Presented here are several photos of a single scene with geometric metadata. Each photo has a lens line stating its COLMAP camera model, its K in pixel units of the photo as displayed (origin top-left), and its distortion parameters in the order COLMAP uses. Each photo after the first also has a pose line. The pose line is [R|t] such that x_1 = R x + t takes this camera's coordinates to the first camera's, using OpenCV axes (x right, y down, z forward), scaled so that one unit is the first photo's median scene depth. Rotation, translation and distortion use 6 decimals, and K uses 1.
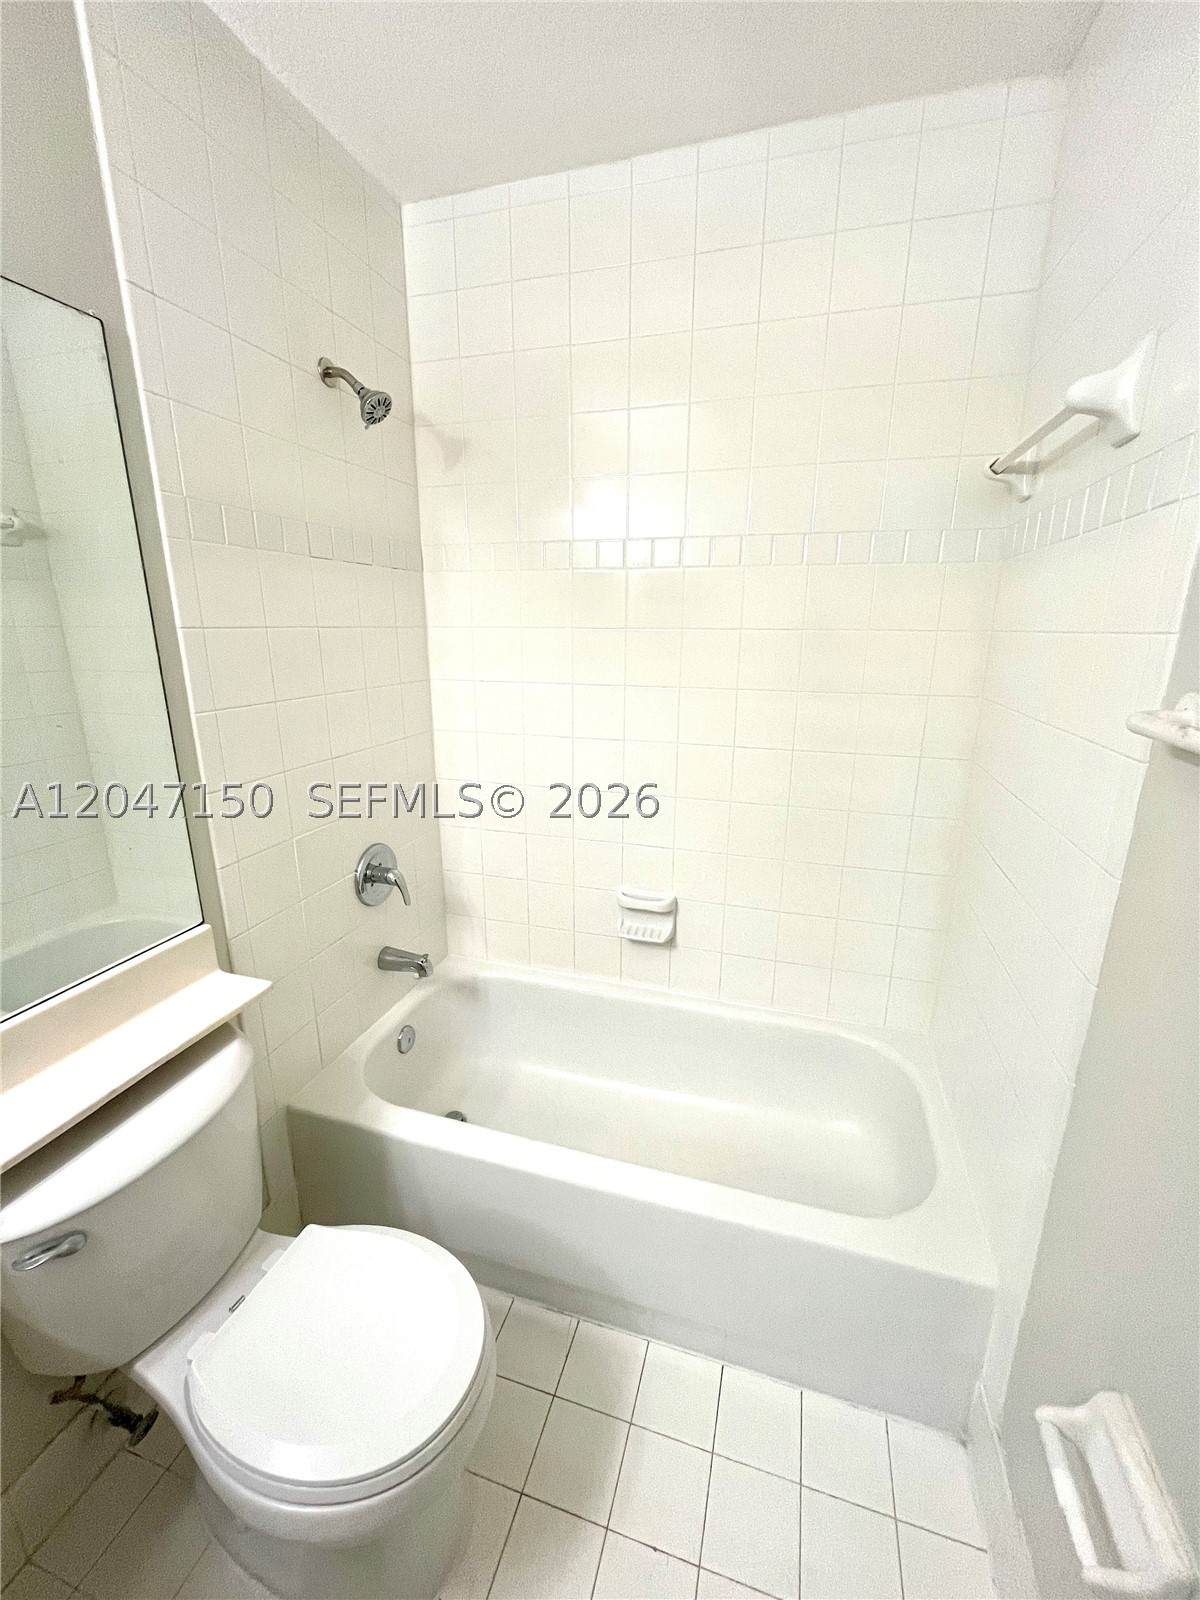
lens RADIAL K [[650.0, 0, 604.4], [0, 650.0, 798.5], [0, 0, 1]] dist [-0.001983, 0.000303]
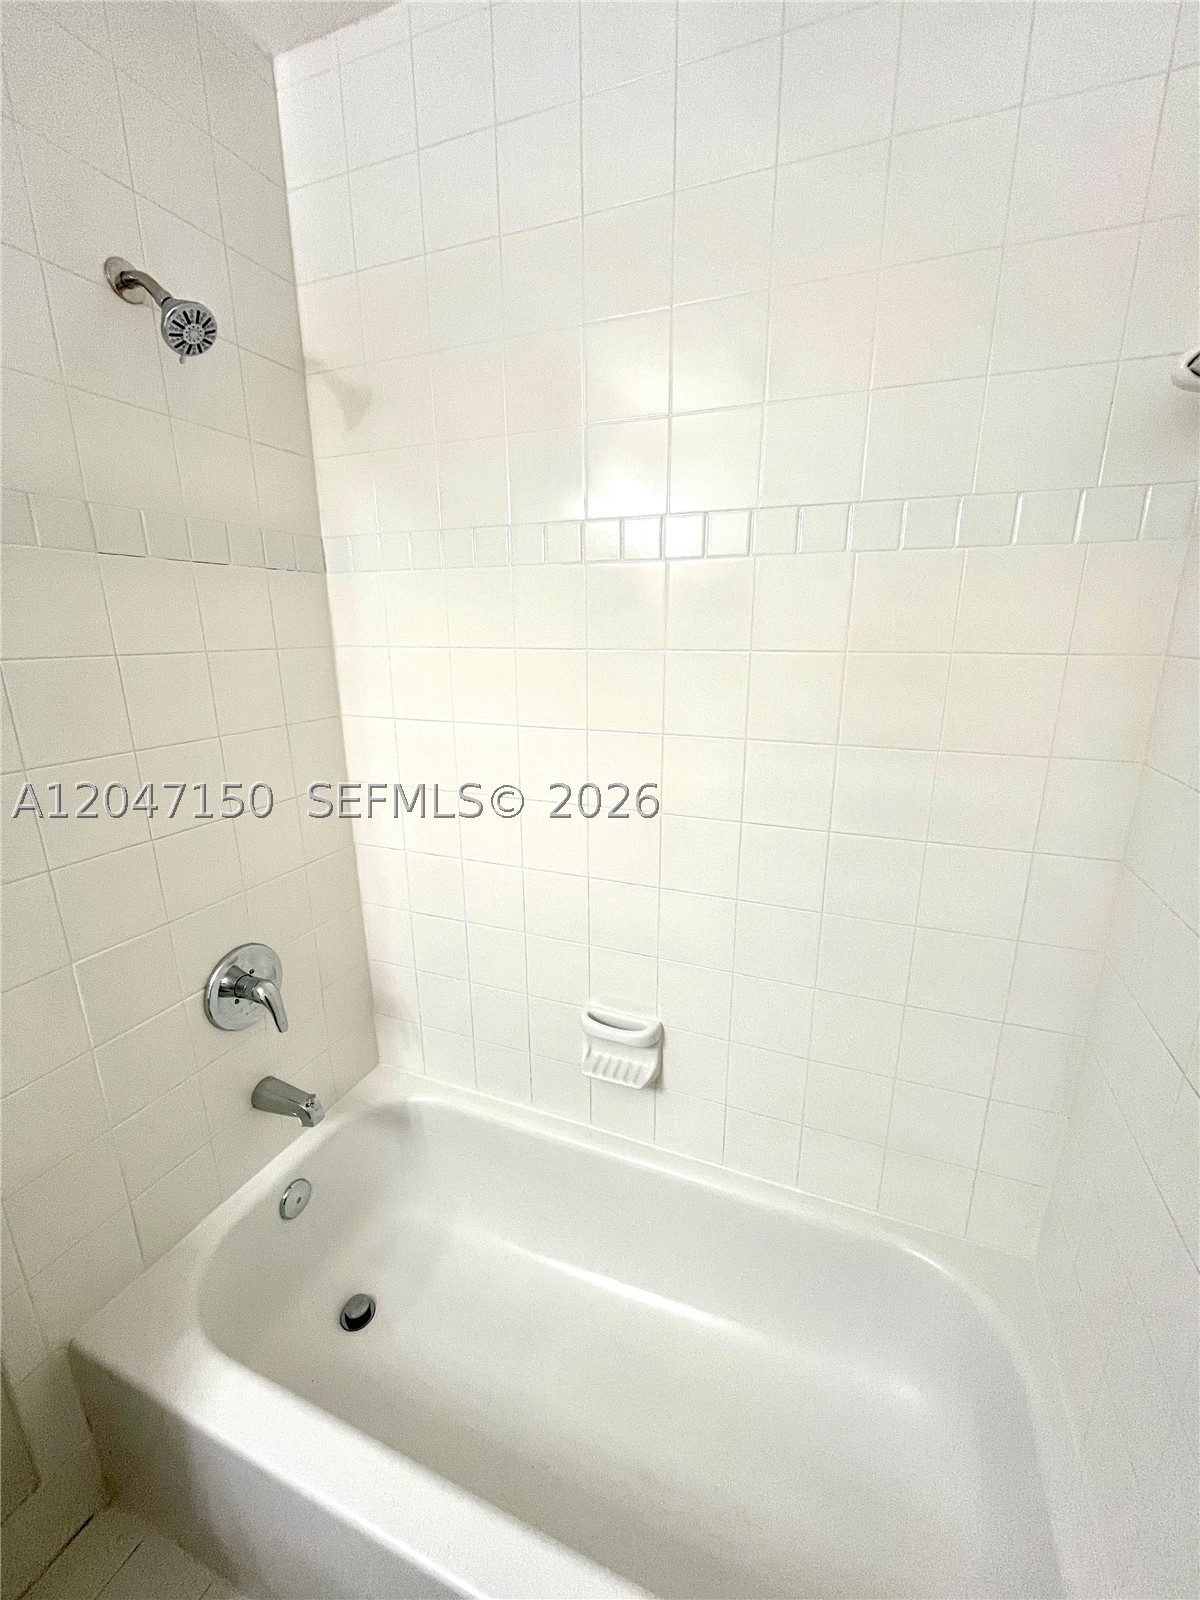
lens RADIAL K [[650.0, 0, 604.4], [0, 650.0, 798.5], [0, 0, 1]] dist [-0.001983, 0.000303]
pose [[0.995481, 0.016376, -0.093540, 0.113580], [-0.016486, 0.999864, -0.000402, -0.096778], [0.093521, 0.001943, 0.995615, 0.292309]]
